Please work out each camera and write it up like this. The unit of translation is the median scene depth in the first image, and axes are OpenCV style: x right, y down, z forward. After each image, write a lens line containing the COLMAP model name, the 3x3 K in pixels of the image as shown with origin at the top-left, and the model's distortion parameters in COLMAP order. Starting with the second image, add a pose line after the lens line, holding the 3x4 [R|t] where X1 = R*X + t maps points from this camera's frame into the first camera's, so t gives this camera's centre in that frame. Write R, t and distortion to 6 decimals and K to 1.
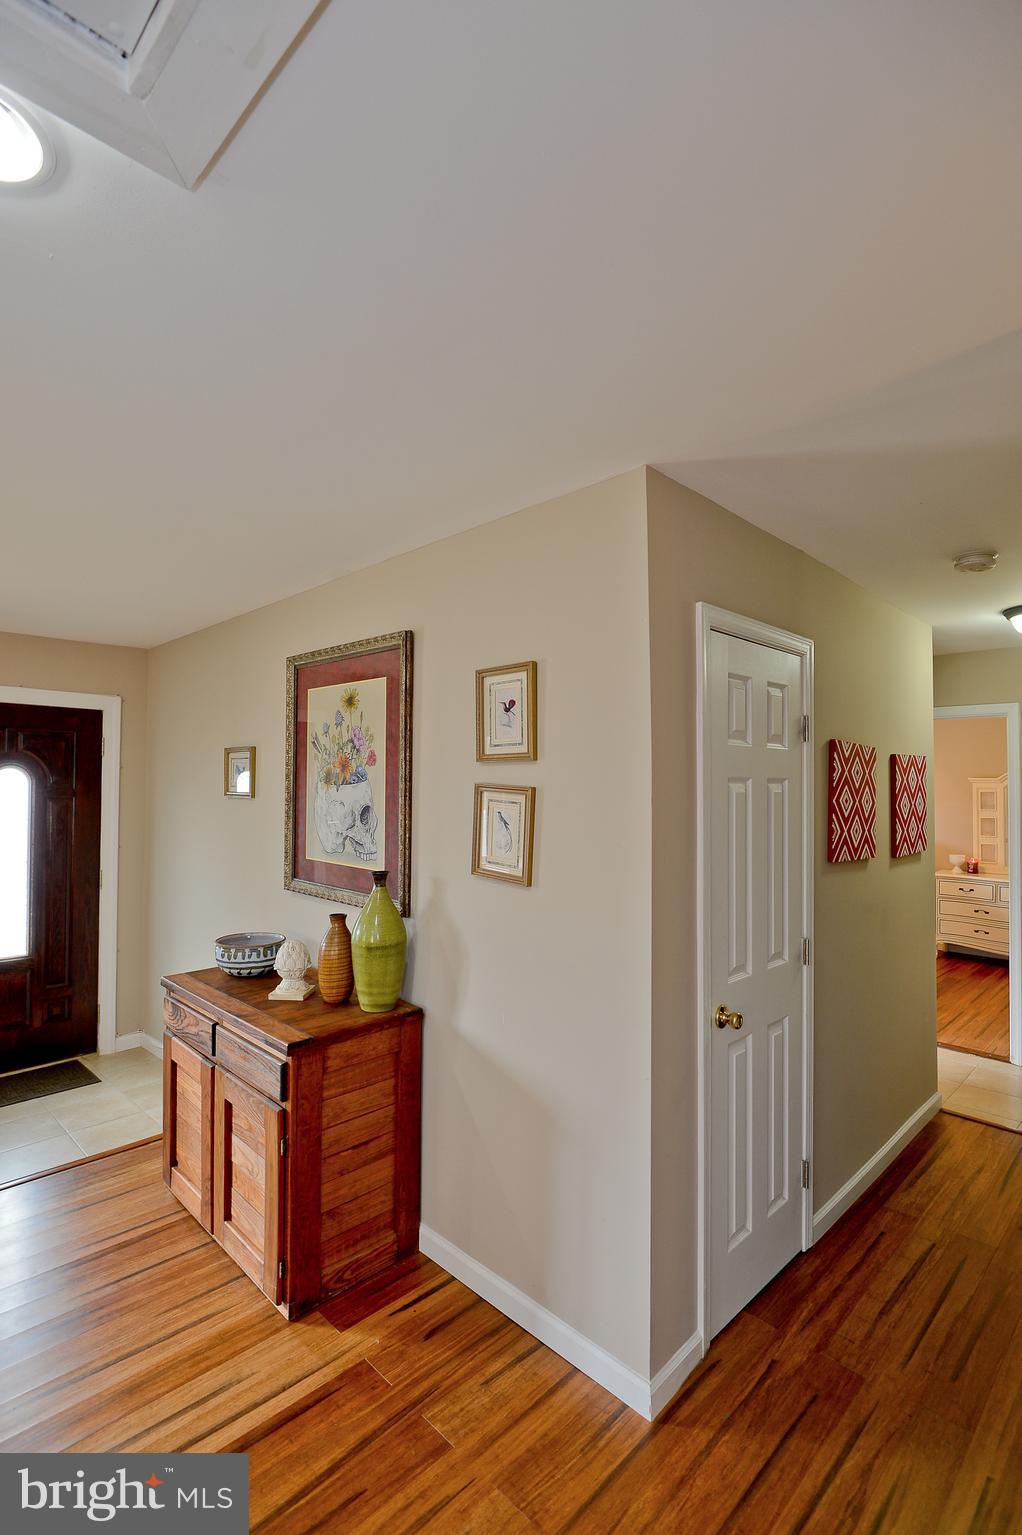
lens RADIAL K [[707.1, 0, 507.0], [0, 707.1, 777.8], [0, 0, 1]] dist [-0.012183, -0.002060]
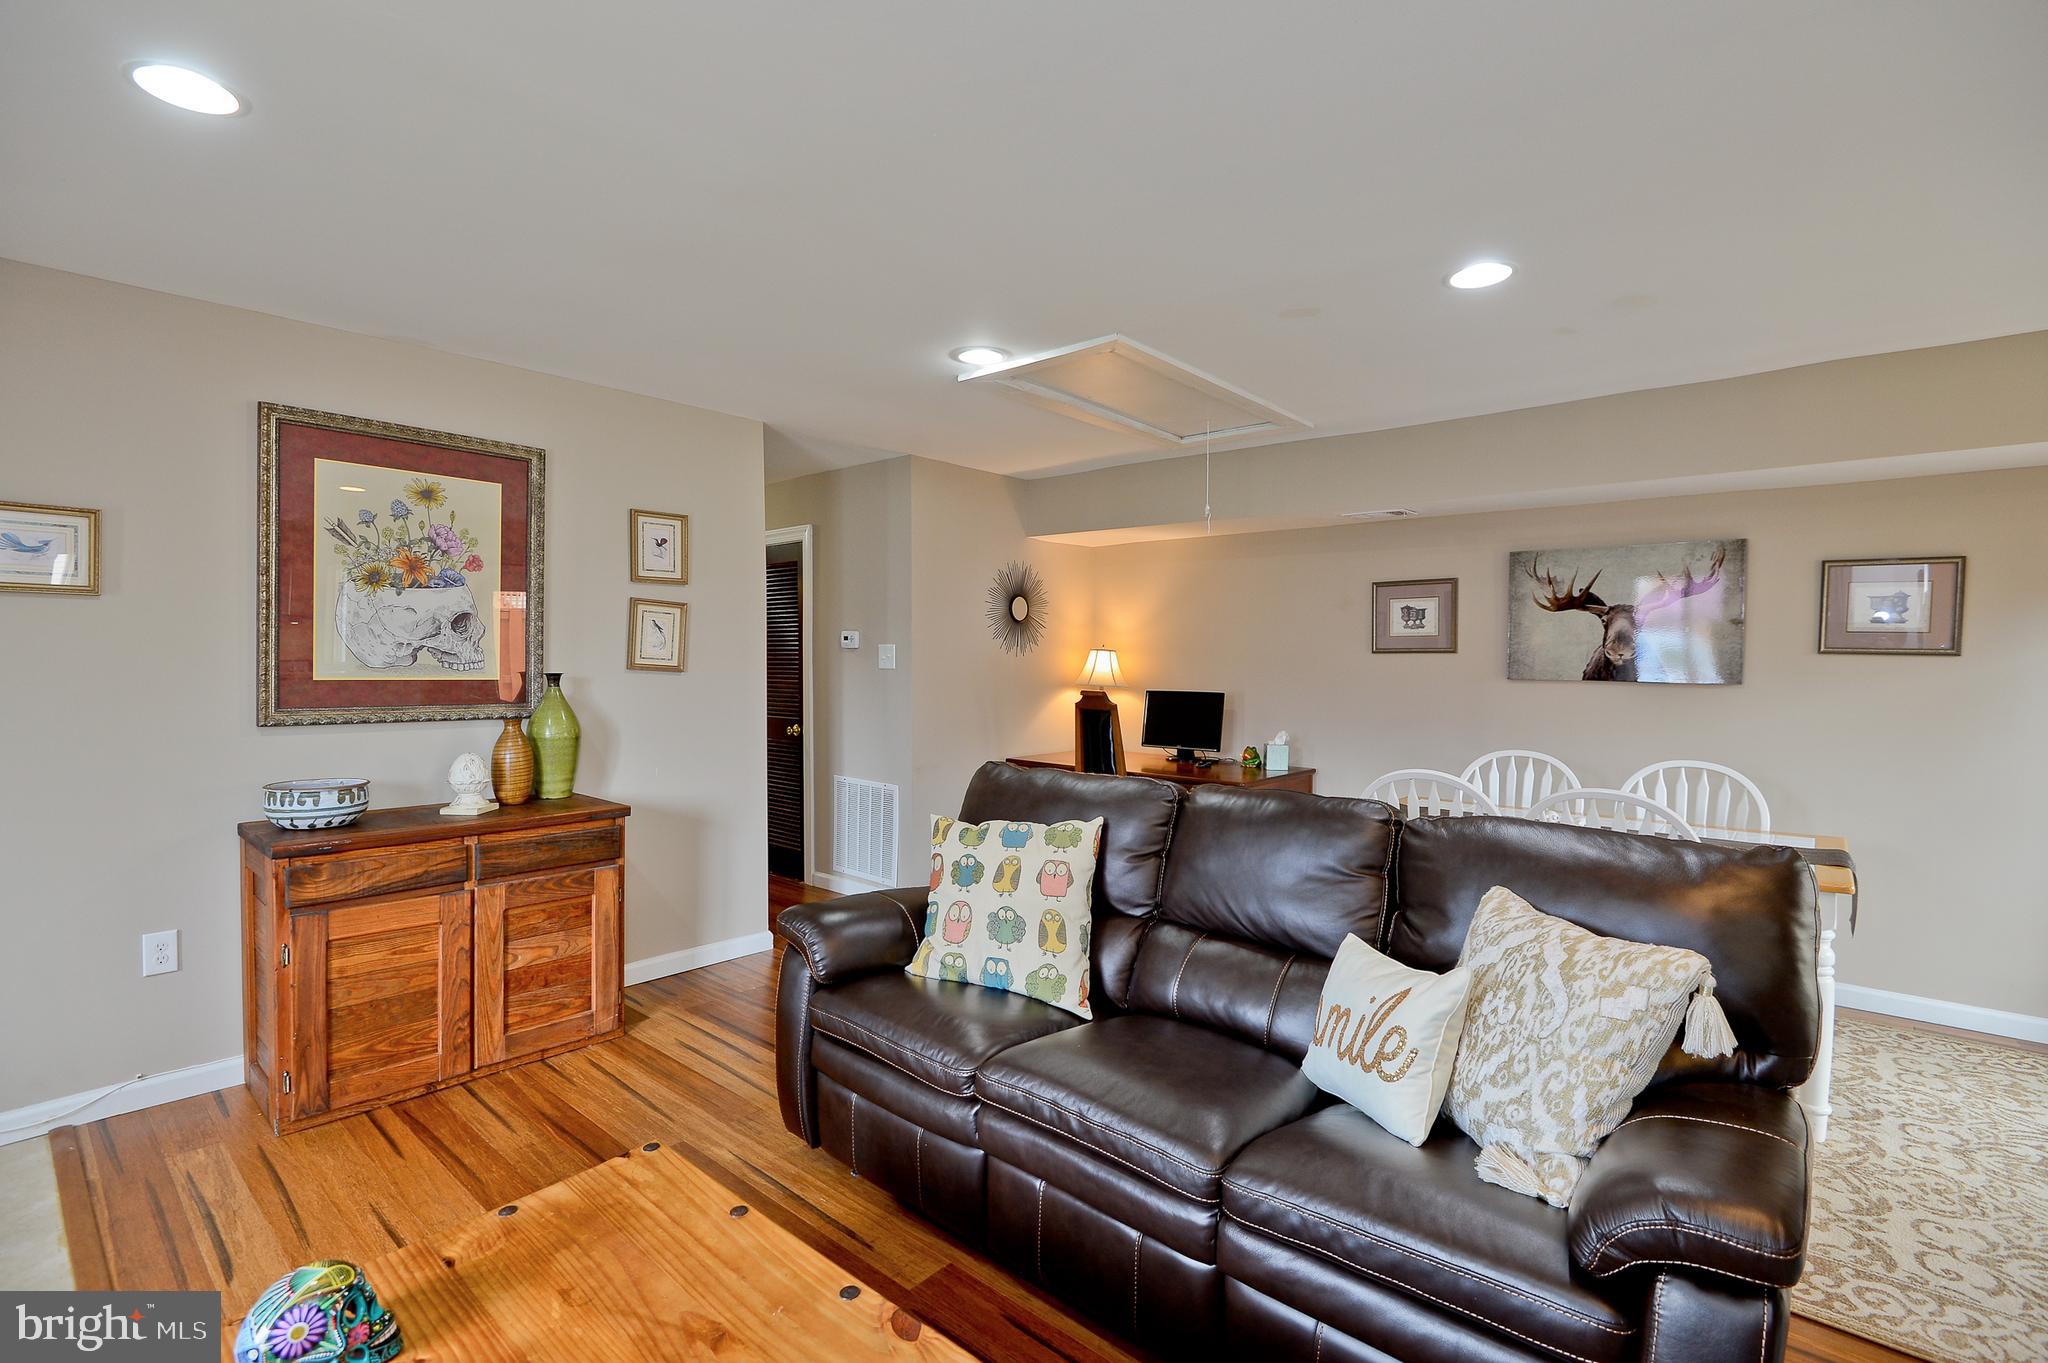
lens RADIAL K [[943.4, 0, 1022.8], [0, 943.4, 681.9], [0, 0, 1]] dist [-0.012183, -0.002060]
pose [[-0.044199, -0.041637, 0.998155, -1.443366], [-0.029257, 0.998757, 0.040366, 0.057332], [-0.998594, -0.027419, -0.045362, 0.296948]]
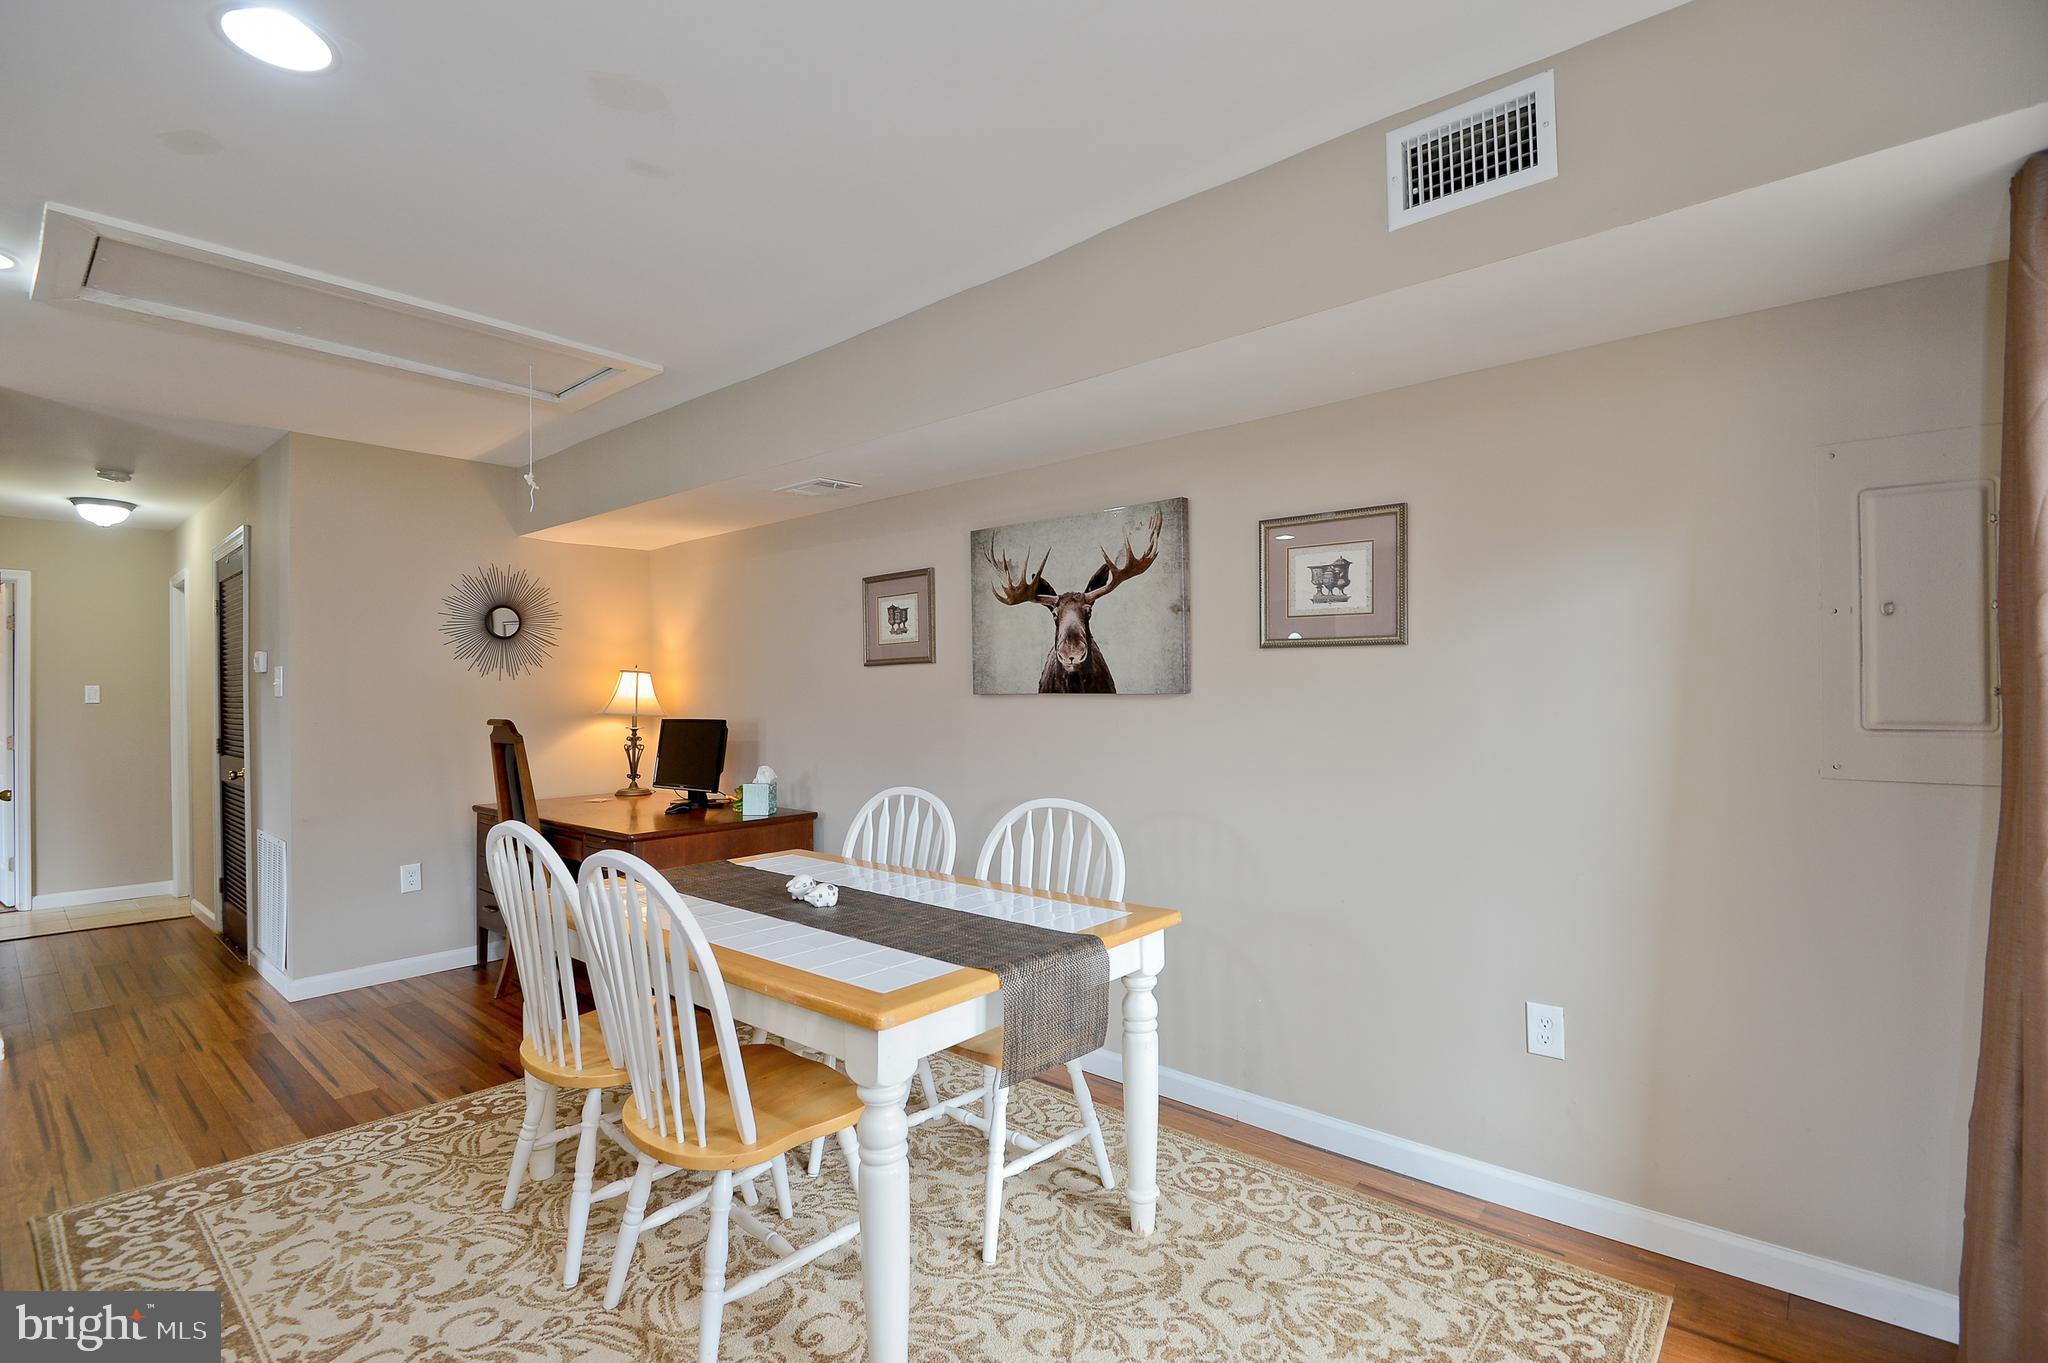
lens RADIAL K [[943.4, 0, 1021.6], [0, 943.4, 679.7], [0, 0, 1]] dist [-0.012183, -0.002060]
pose [[-0.045584, 0.001348, 0.998960, -1.122776], [-0.011937, 0.999927, -0.001894, 0.075456], [-0.998889, -0.012011, -0.045565, -0.619299]]
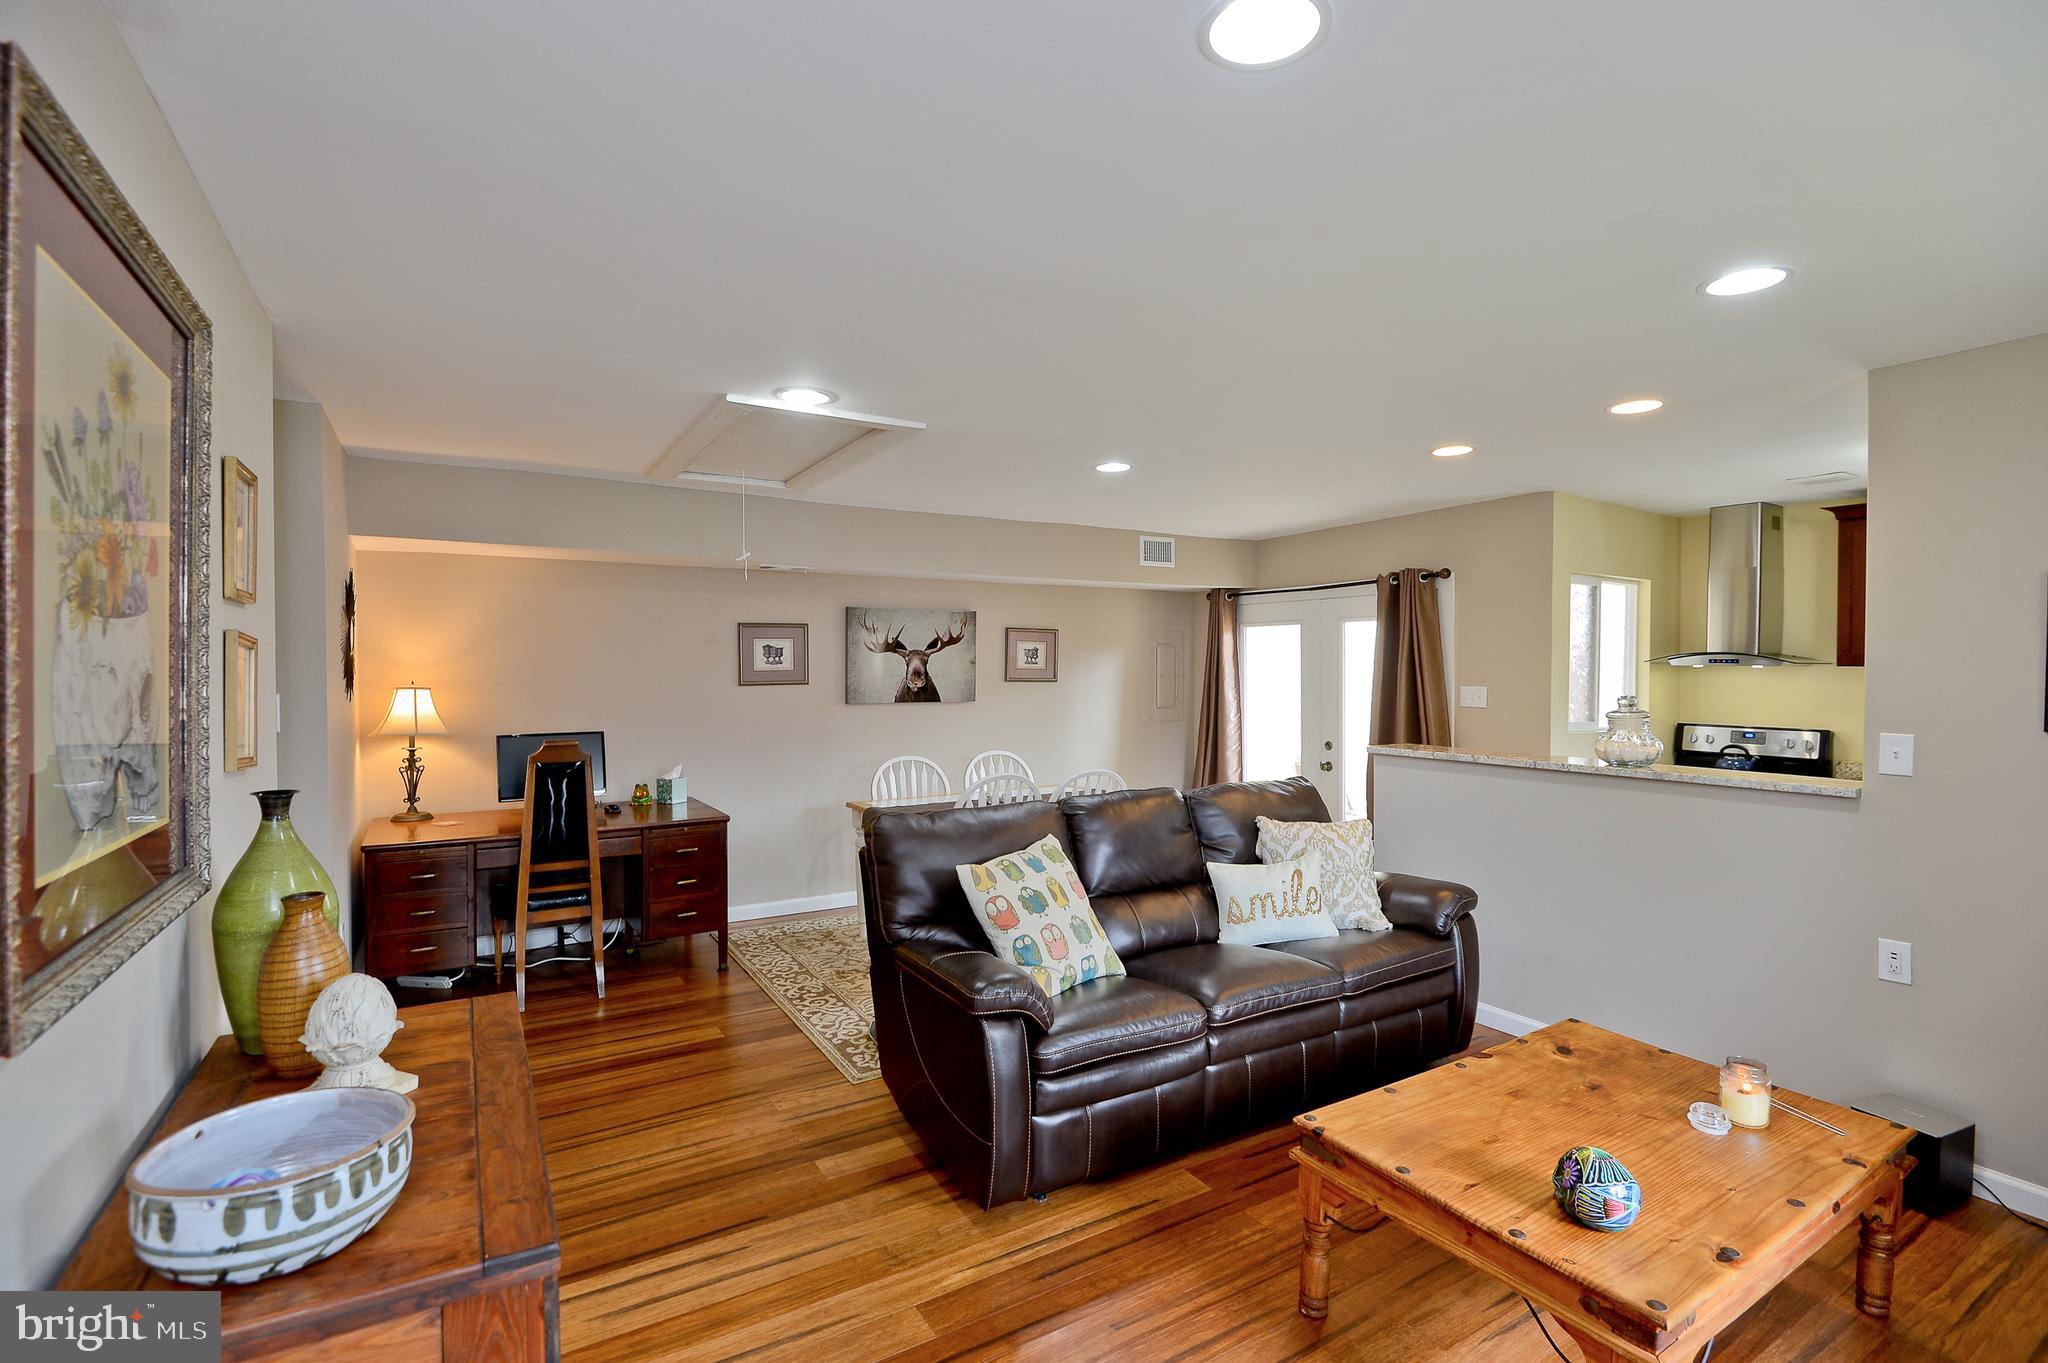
lens RADIAL K [[943.4, 0, 1024.5], [0, 943.4, 680.6], [0, 0, 1]] dist [-0.012183, -0.002060]
pose [[-0.966332, -0.017041, 0.256735, -0.787145], [-0.017512, 0.999847, 0.000453, 0.032989], [-0.256703, -0.004058, -0.966482, 1.337223]]
